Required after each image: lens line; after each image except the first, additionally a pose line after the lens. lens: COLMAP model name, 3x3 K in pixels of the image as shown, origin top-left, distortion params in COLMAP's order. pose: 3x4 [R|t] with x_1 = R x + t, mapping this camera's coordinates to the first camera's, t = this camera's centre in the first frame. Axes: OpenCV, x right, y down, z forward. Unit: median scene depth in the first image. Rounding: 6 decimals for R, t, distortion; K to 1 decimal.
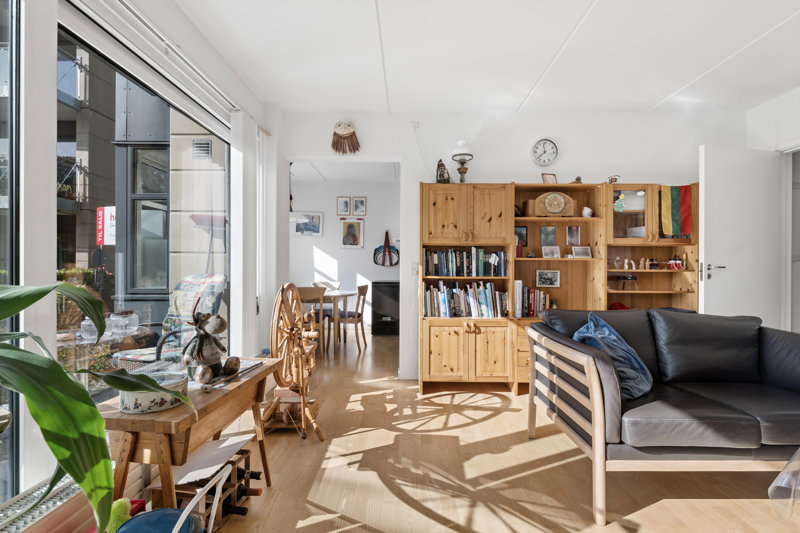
lens RADIAL K [[356.9, 0, 400.0], [0, 356.9, 268.9], [0, 0, 1]] dist [-0.000522, -0.000811]
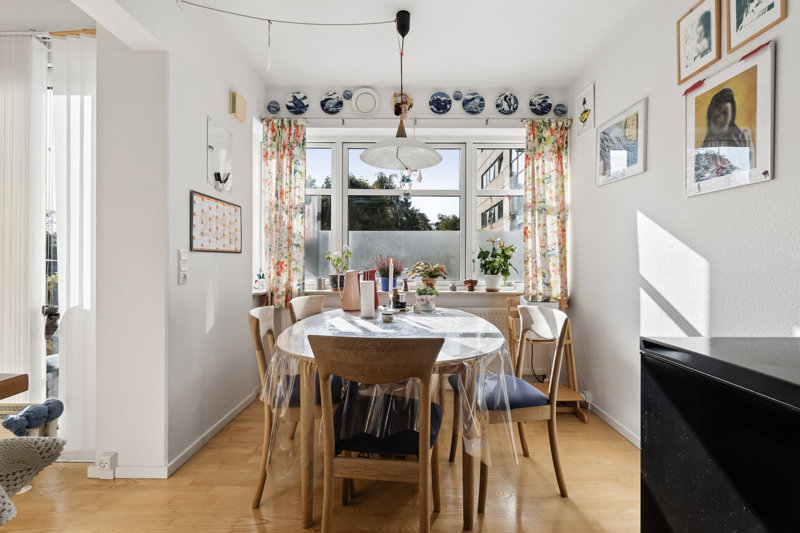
lens RADIAL K [[356.9, 0, 402.1], [0, 356.9, 262.8], [0, 0, 1]] dist [-0.000522, -0.000811]
pose [[0.018399, -0.002159, -0.999828, 0.211074], [-0.006897, 0.999974, -0.002286, -0.007803], [0.999807, 0.006938, 0.018383, 1.526196]]
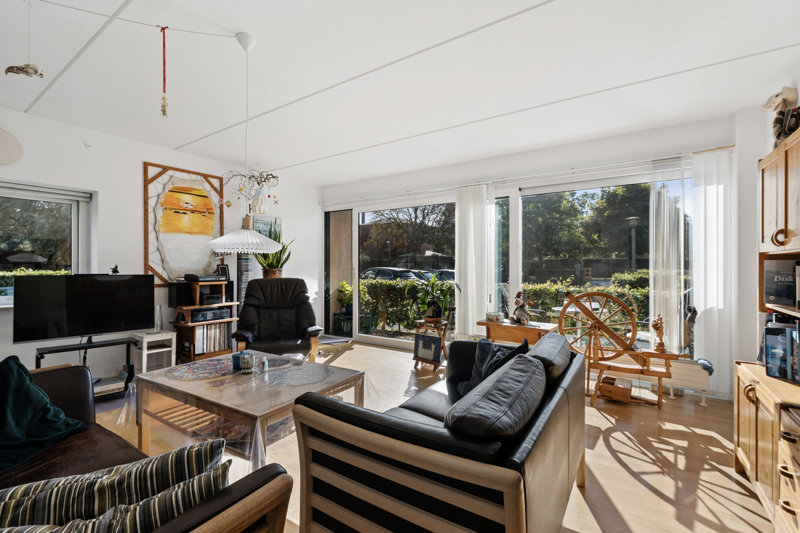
lens RADIAL K [[356.9, 0, 399.8], [0, 356.9, 266.4], [0, 0, 1]] dist [-0.000522, -0.000811]
pose [[-0.536739, -0.003889, -0.843740, 0.978433], [-0.007343, 0.999973, 0.000062, -0.041456], [0.843717, 0.006229, -0.536753, 0.794605]]
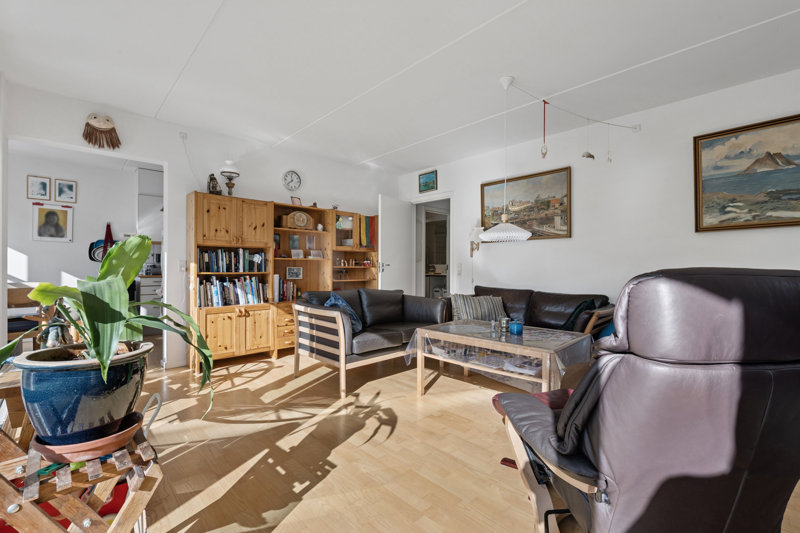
lens RADIAL K [[356.9, 0, 401.2], [0, 356.9, 266.9], [0, 0, 1]] dist [-0.000522, -0.000811]
pose [[0.712123, -0.002520, 0.702051, -0.278458], [0.000370, 0.999995, 0.003214, -0.000587], [-0.702055, -0.002030, 0.712120, -0.290496]]
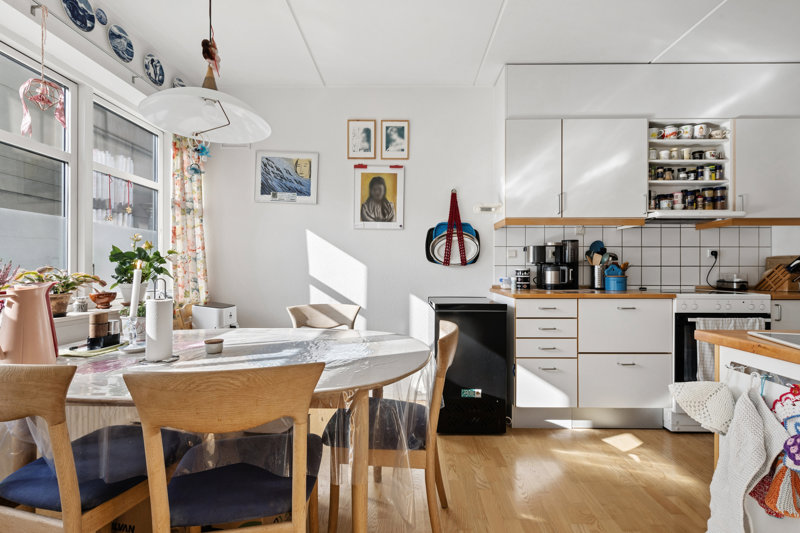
lens RADIAL K [[356.9, 0, 397.5], [0, 356.9, 267.8], [0, 0, 1]] dist [-0.000522, -0.000811]
pose [[0.999907, -0.002165, 0.013485, -0.231912], [0.002157, 0.999997, 0.000602, -0.010752], [-0.013486, -0.000573, 0.999909, 1.037850]]
